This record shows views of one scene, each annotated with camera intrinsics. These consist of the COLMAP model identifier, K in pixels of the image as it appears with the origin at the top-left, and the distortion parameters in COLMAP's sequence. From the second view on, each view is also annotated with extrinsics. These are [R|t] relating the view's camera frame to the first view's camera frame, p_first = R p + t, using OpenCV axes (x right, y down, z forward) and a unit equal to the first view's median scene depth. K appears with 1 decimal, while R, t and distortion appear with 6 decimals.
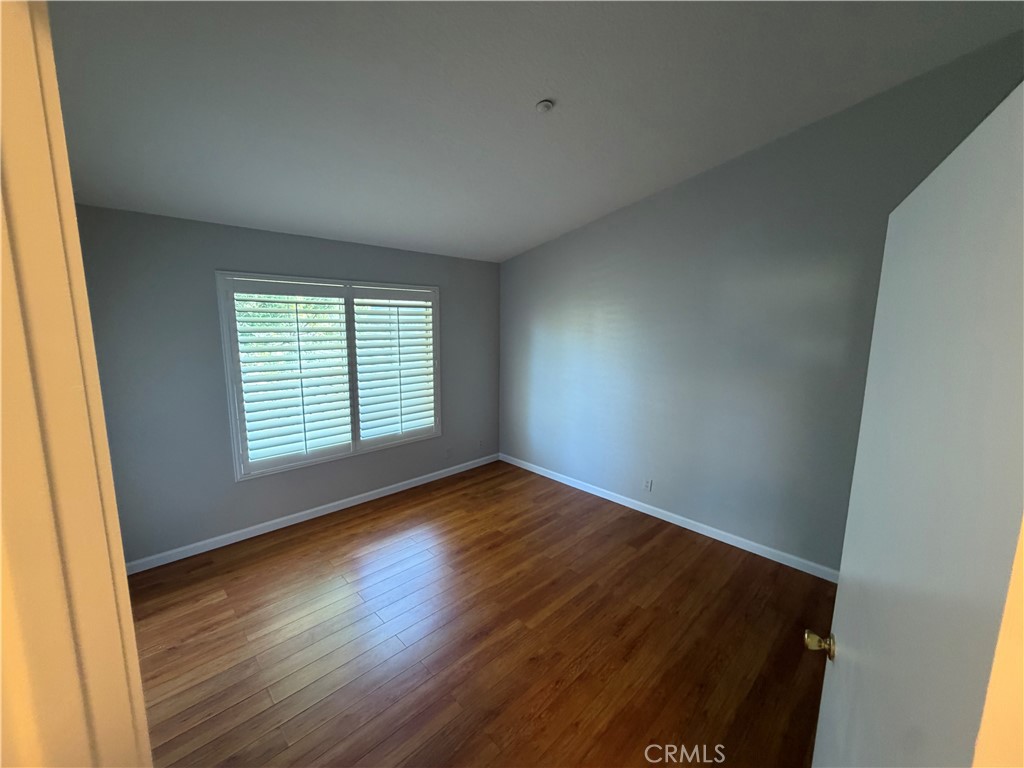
lens RADIAL K [[411.3, 0, 509.9], [0, 411.3, 378.0], [0, 0, 1]] dist [0.002698, -0.000027]
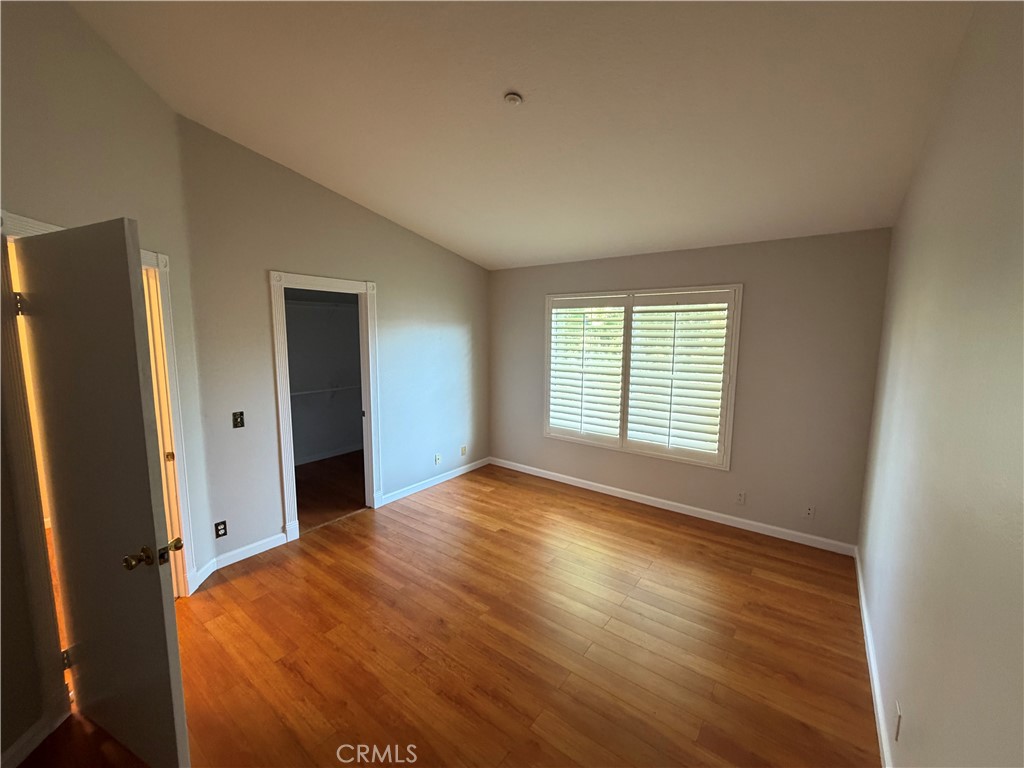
lens RADIAL K [[411.3, 0, 512.5], [0, 411.3, 379.0], [0, 0, 1]] dist [0.002698, -0.000027]
pose [[0.149580, 0.103012, -0.983369, 0.671657], [-0.143148, 0.986336, 0.081549, -0.050053], [0.978333, 0.128569, 0.162282, 0.556316]]
